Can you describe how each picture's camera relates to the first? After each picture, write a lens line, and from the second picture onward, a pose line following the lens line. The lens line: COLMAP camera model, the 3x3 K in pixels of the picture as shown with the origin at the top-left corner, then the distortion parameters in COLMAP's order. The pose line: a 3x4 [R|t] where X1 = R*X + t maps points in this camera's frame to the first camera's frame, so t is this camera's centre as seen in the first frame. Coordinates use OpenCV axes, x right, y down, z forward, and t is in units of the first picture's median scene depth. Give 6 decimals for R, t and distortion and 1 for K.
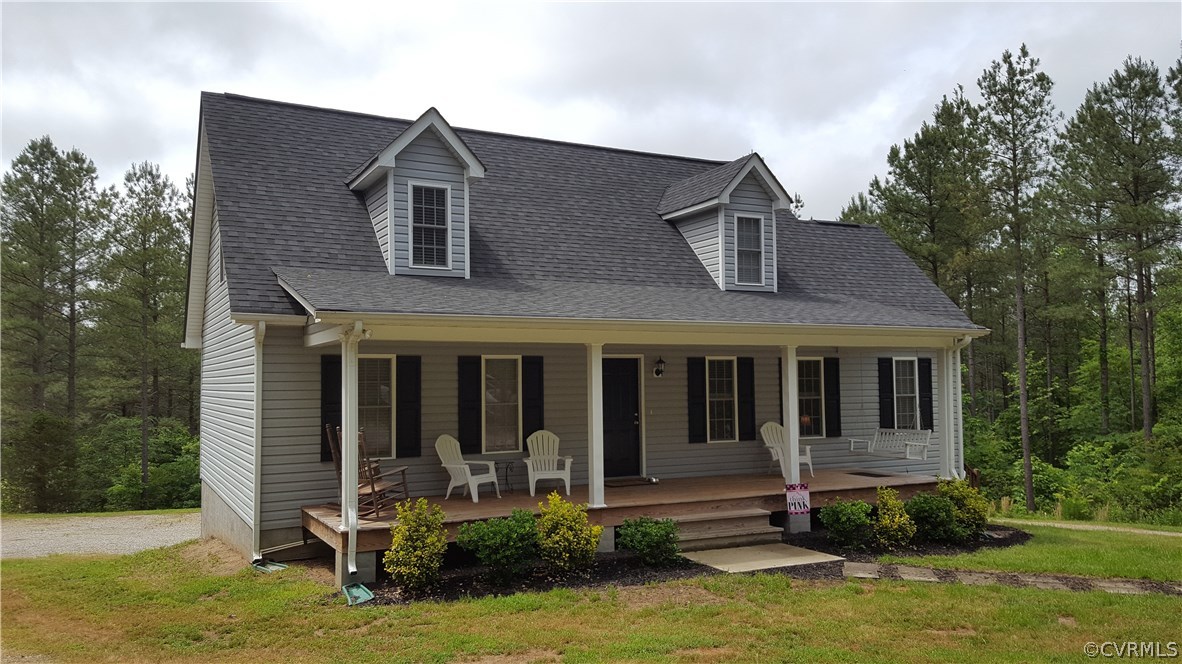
lens RADIAL K [[865.1, 0, 591.0], [0, 865.1, 332.0], [0, 0, 1]] dist [0.110054, -0.191005]
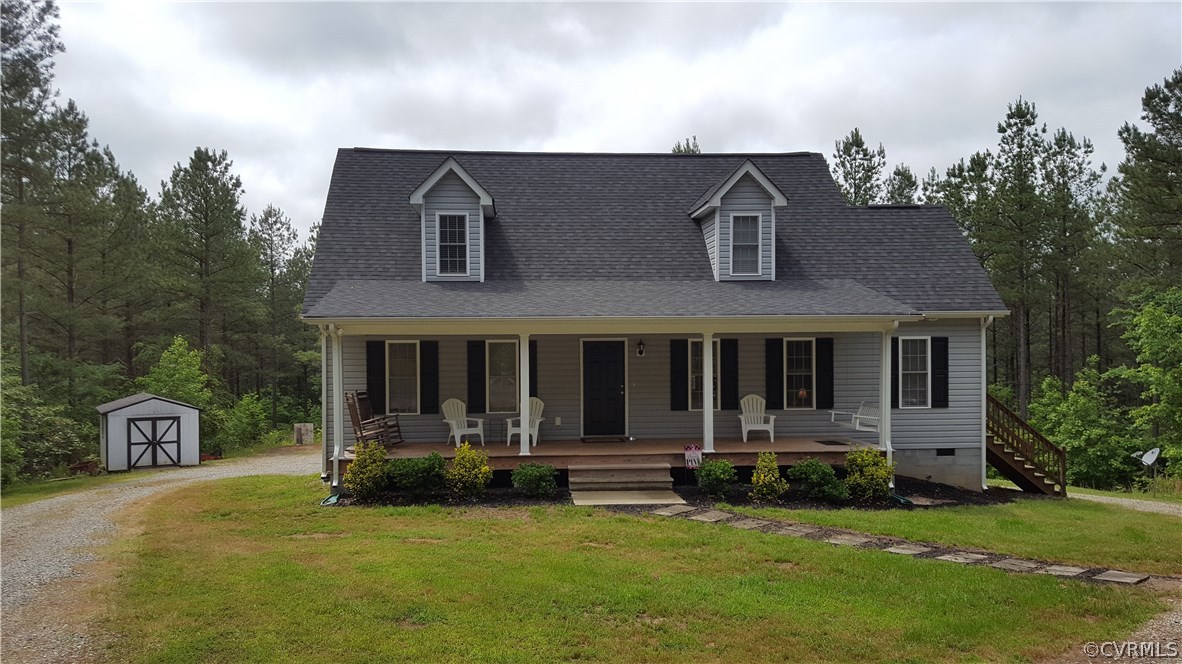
lens RADIAL K [[865.1, 0, 591.0], [0, 865.1, 332.0], [0, 0, 1]] dist [0.110054, -0.191005]
pose [[0.928244, -0.001033, -0.371970, 0.507080], [0.018451, 0.998893, 0.043269, -0.039168], [0.371514, -0.047028, 0.927236, -0.174788]]
